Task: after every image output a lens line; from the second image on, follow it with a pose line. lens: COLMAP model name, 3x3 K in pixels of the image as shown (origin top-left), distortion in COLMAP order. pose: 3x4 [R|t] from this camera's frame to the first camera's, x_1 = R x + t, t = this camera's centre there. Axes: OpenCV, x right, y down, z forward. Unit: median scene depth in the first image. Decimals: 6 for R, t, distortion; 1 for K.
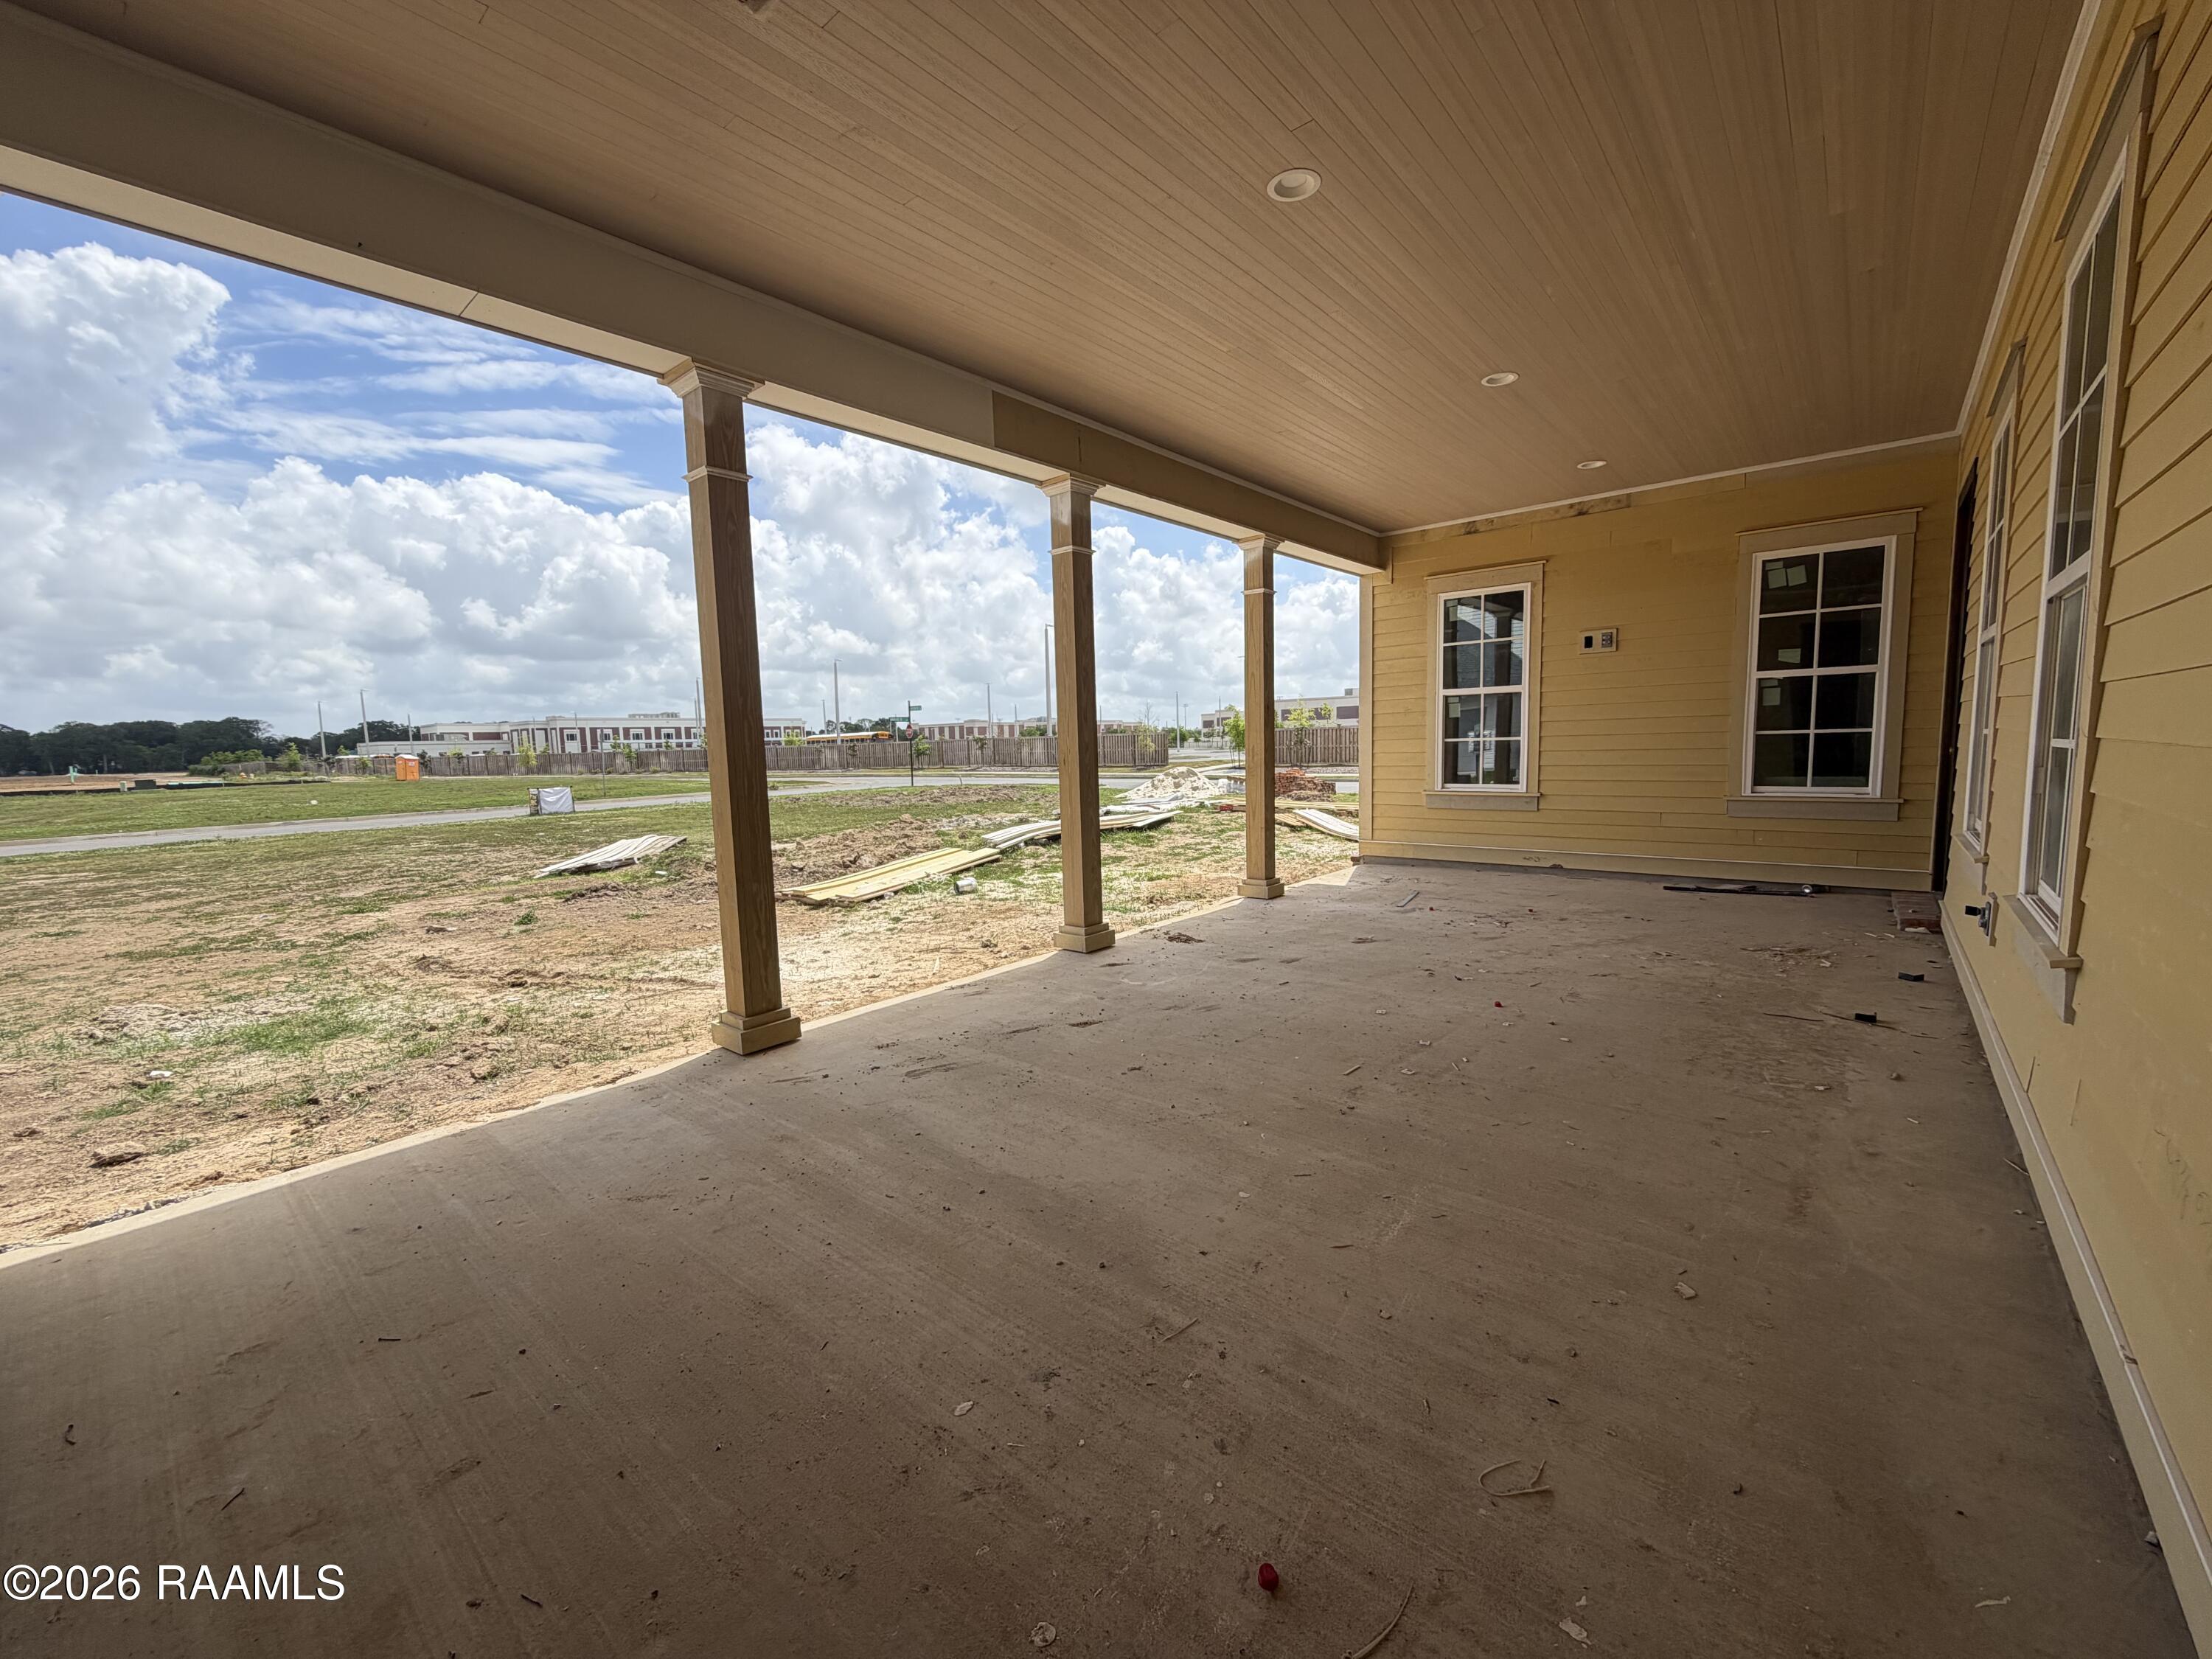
lens RADIAL K [[879.6, 0, 1100.9], [0, 879.6, 832.2], [0, 0, 1]] dist [0.000282, -0.000072]
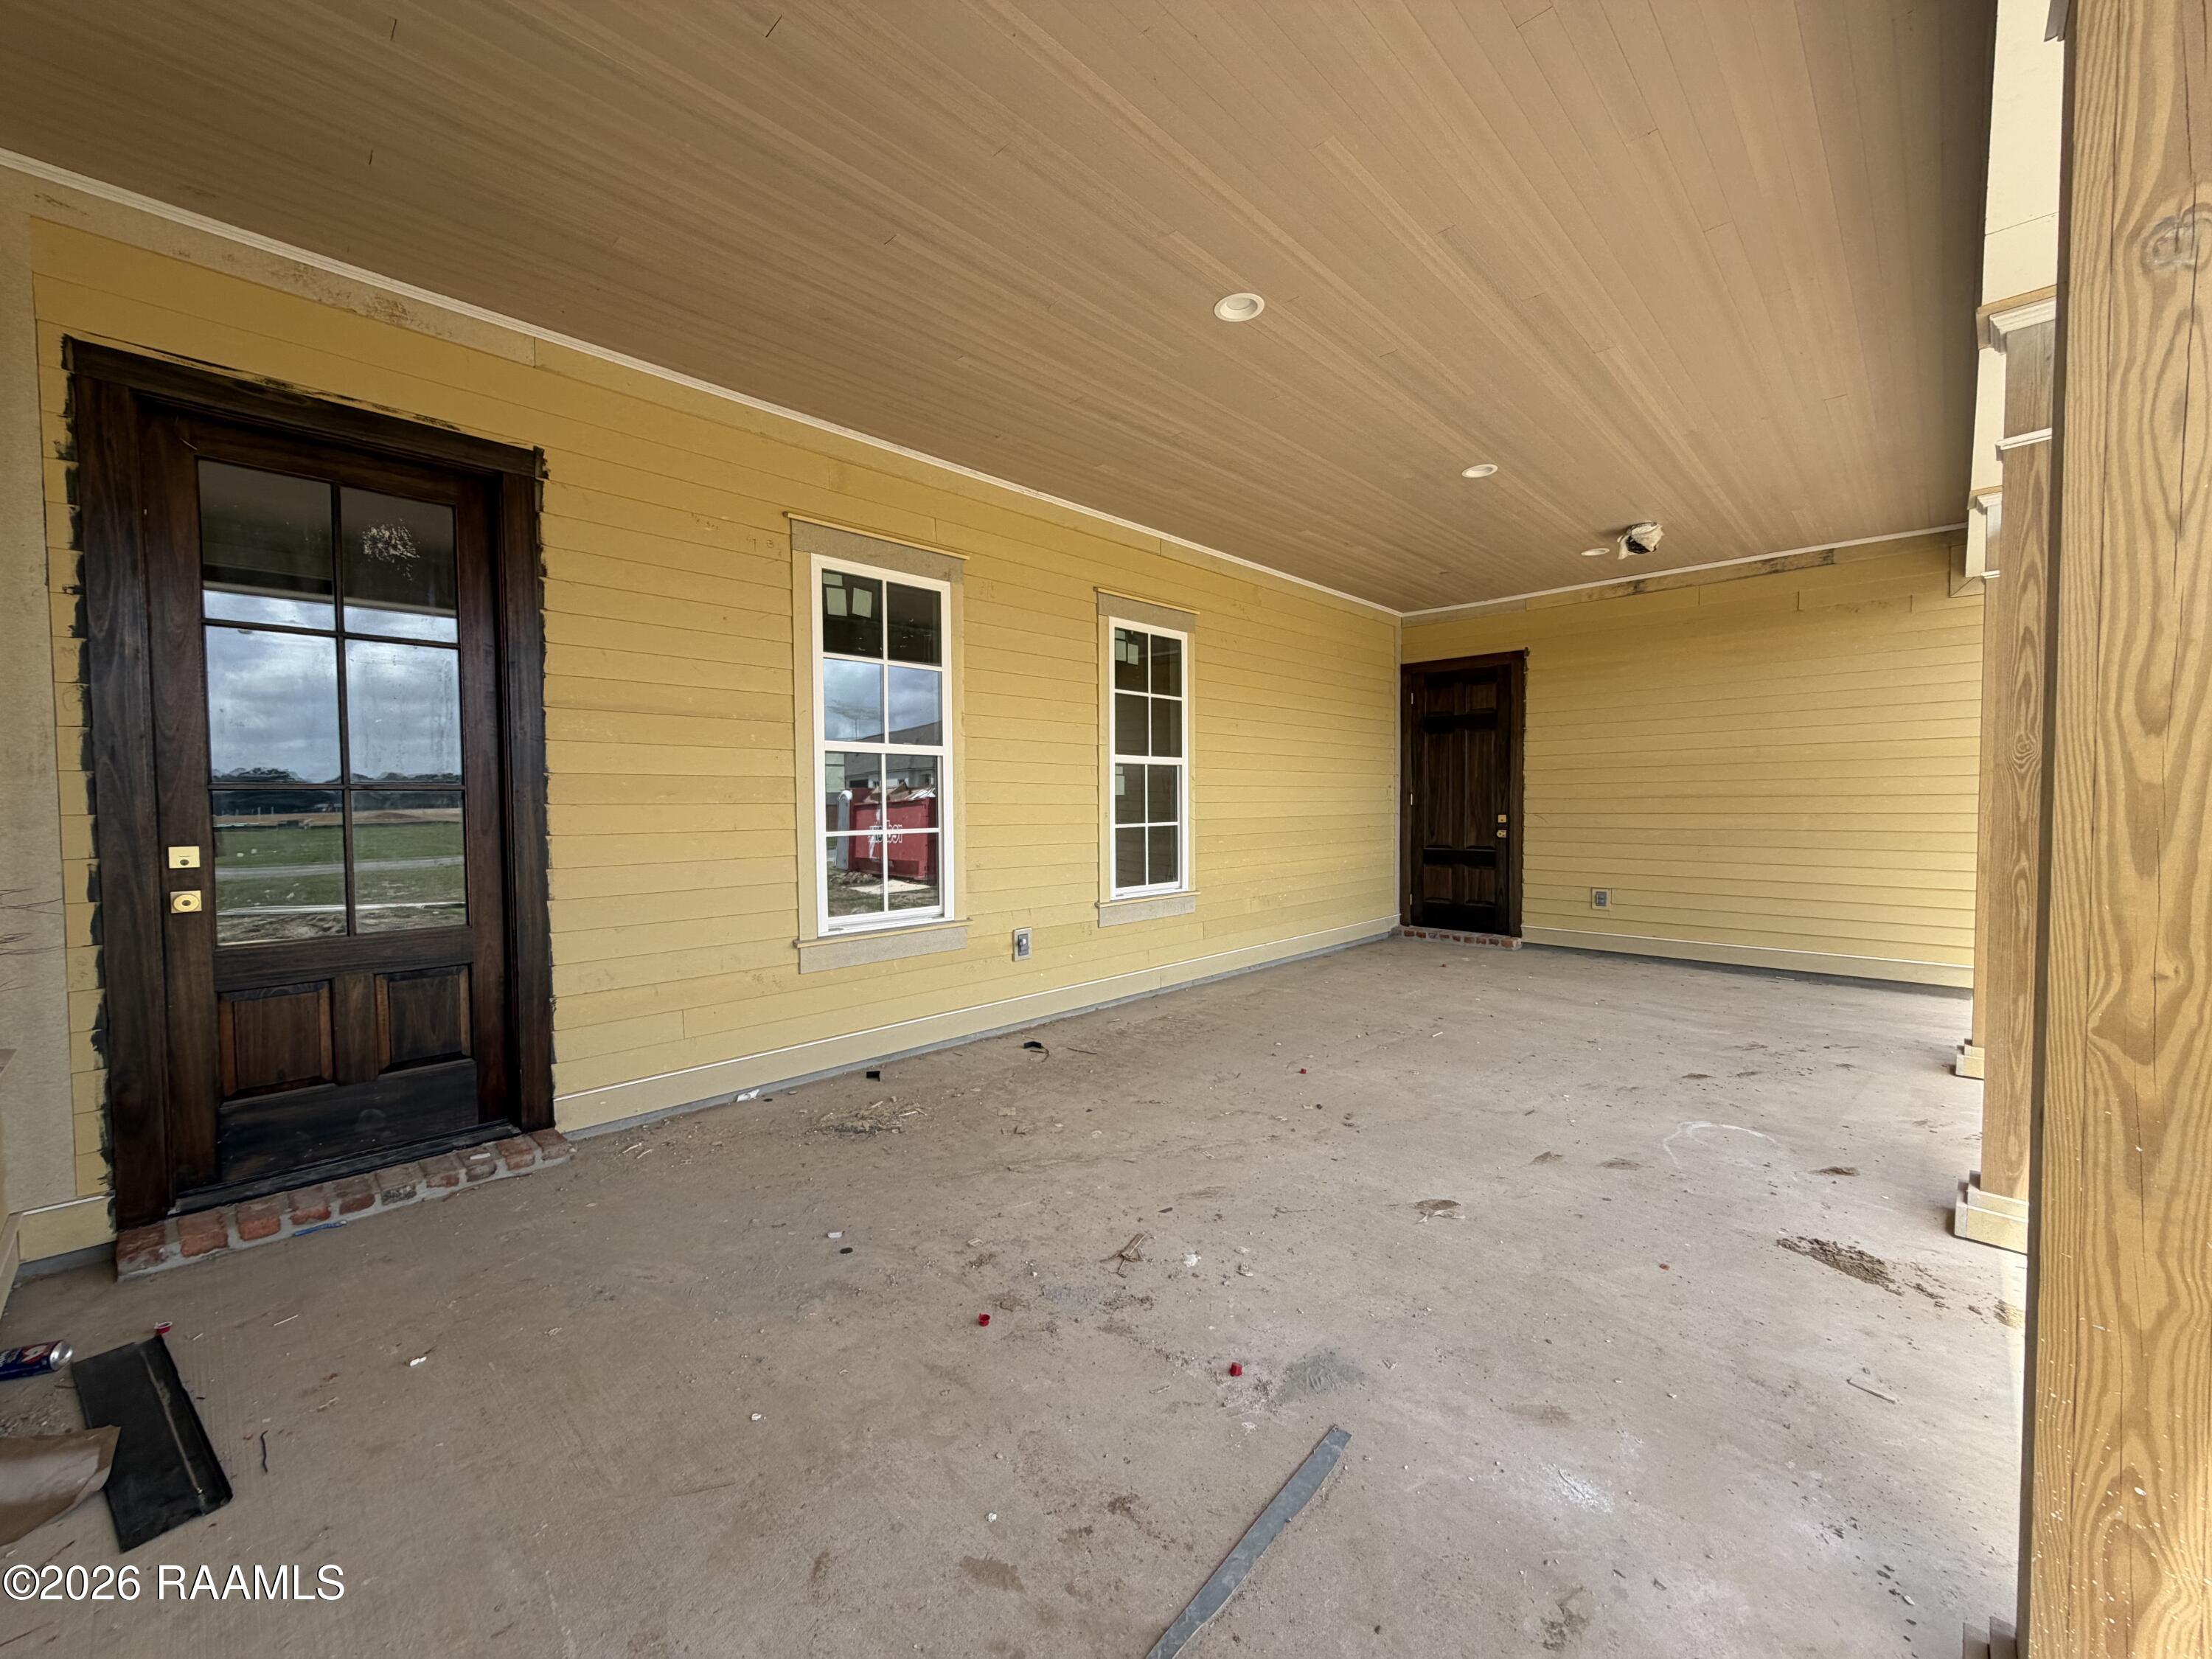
lens RADIAL K [[879.6, 0, 1100.9], [0, 879.6, 832.2], [0, 0, 1]] dist [0.000282, -0.000072]
pose [[-0.997881, 0.029967, 0.057745, 0.580452], [0.037509, 0.990230, 0.134307, -0.226996], [-0.053156, 0.136188, -0.989256, 1.881229]]
